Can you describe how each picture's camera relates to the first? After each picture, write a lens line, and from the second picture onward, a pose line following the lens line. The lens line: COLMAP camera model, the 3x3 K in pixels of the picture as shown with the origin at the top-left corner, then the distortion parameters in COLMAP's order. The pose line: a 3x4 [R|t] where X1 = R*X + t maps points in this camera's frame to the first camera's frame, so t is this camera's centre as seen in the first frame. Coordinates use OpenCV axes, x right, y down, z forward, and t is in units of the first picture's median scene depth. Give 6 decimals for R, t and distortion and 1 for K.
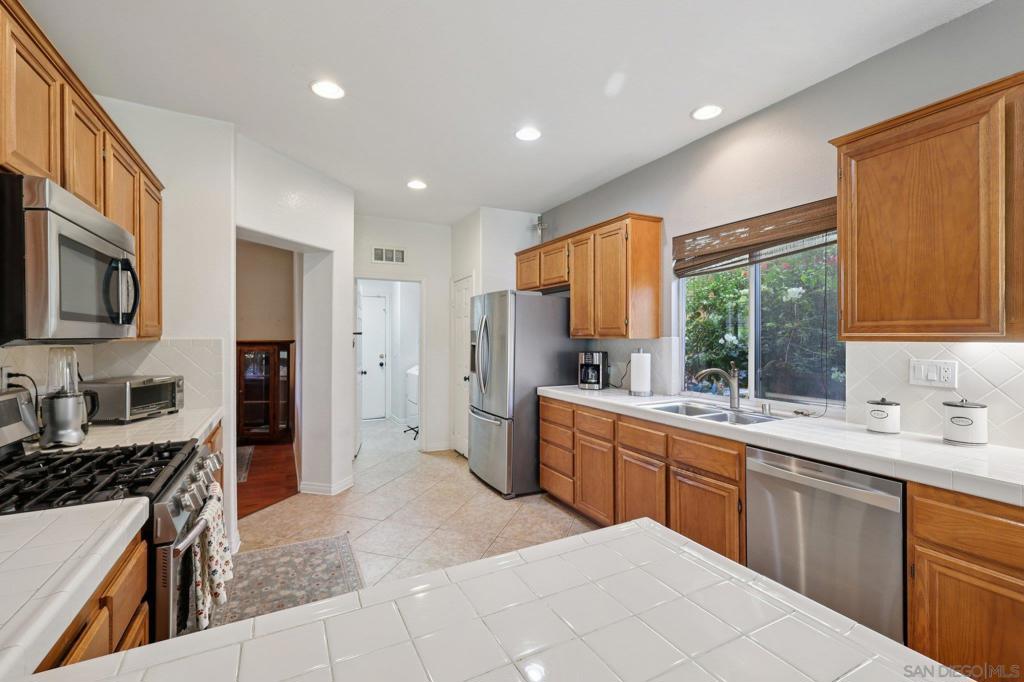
lens RADIAL K [[447.0, 0, 509.6], [0, 447.0, 335.9], [0, 0, 1]] dist [0.001892, -0.000419]
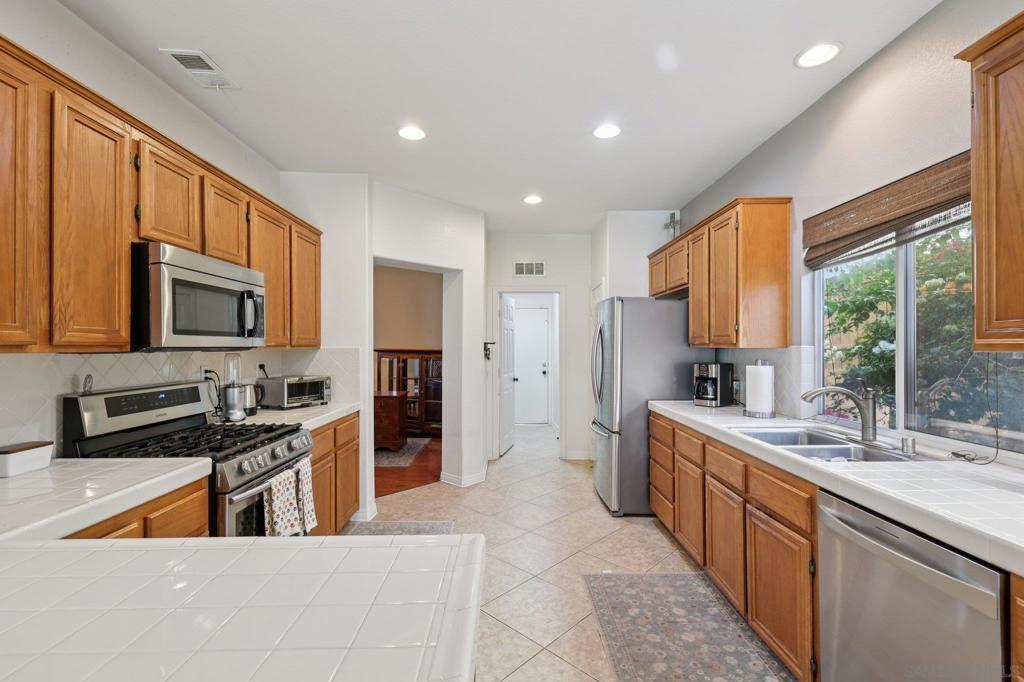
lens RADIAL K [[447.0, 0, 510.4], [0, 447.0, 344.8], [0, 0, 1]] dist [0.001892, -0.000419]
pose [[0.894850, -0.002724, -0.446359, 0.280028], [0.002051, 0.999996, -0.001992, 0.001708], [0.446362, 0.000867, 0.894852, 0.062418]]
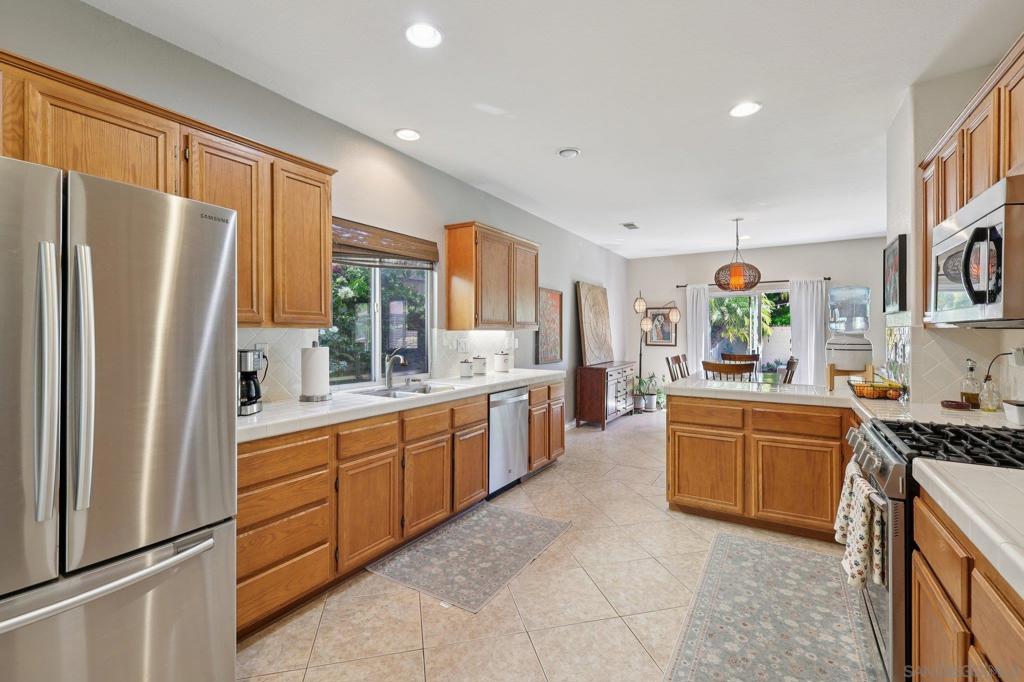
lens RADIAL K [[447.0, 0, 509.8], [0, 447.0, 334.6], [0, 0, 1]] dist [0.001892, -0.000419]
pose [[-0.523310, -0.001086, 0.852142, -0.632513], [0.000949, 0.999998, 0.001857, 0.017755], [-0.852142, 0.001781, -0.523308, 1.258561]]
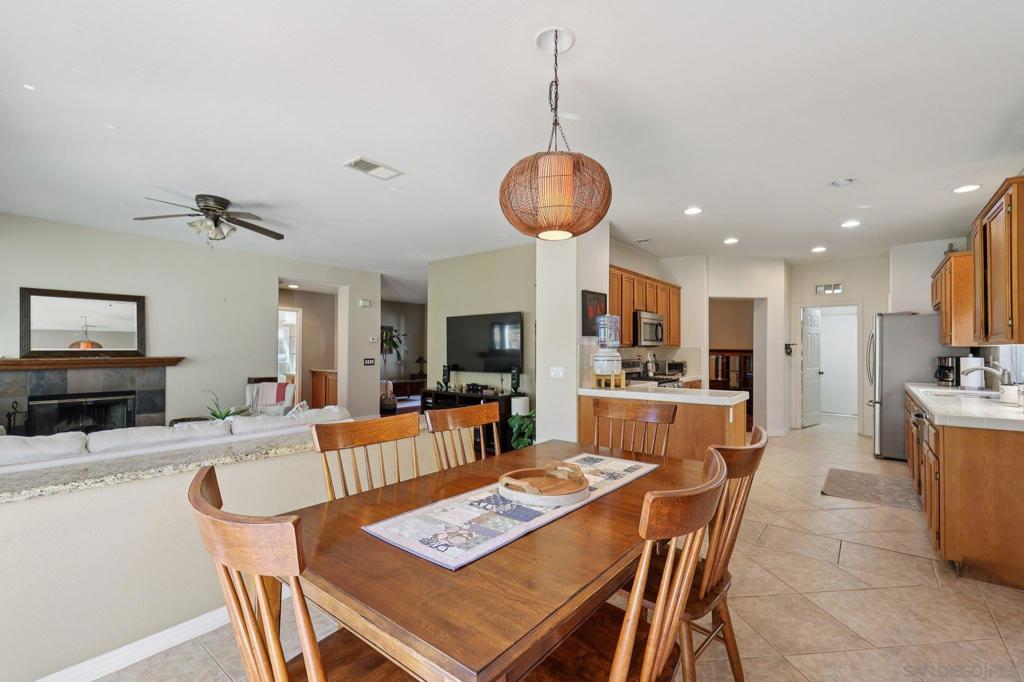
lens RADIAL K [[447.0, 0, 511.4], [0, 447.0, 345.3], [0, 0, 1]] dist [0.001892, -0.000419]
pose [[0.412721, -0.006565, -0.910834, 1.039213], [-0.000940, 0.999970, -0.007633, 0.016756], [0.910857, 0.004007, 0.412702, -0.845377]]
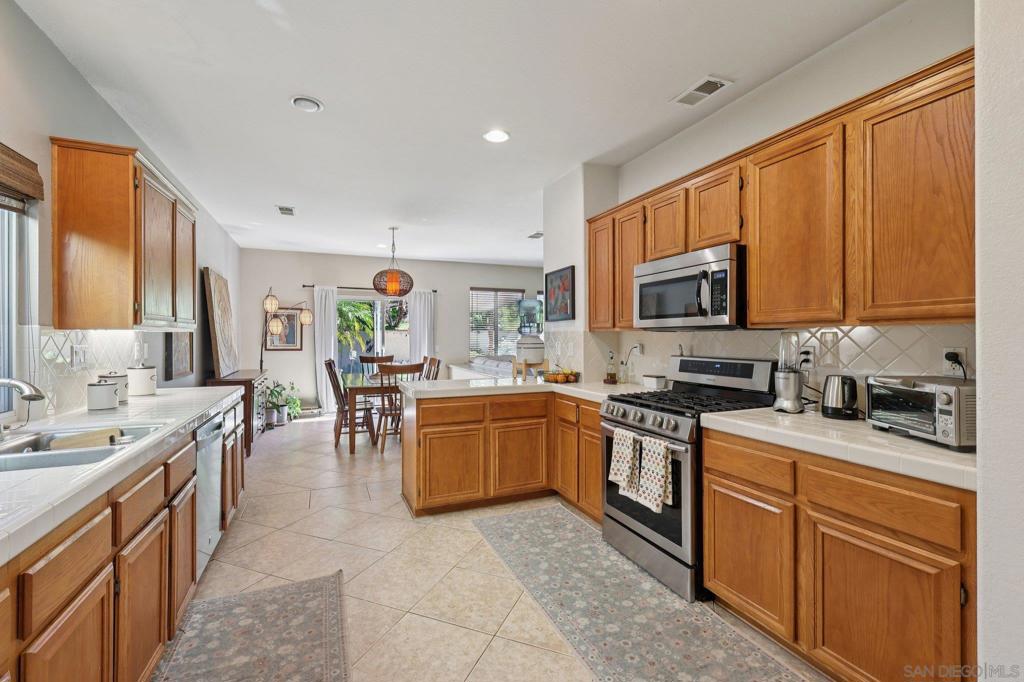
lens RADIAL K [[447.0, 0, 511.6], [0, 447.0, 337.6], [0, 0, 1]] dist [0.001892, -0.000419]
pose [[-0.997747, 0.003299, 0.067006, -0.195024], [0.003400, 0.999993, 0.001387, 0.022084], [-0.067001, 0.001611, -0.997752, 1.400029]]
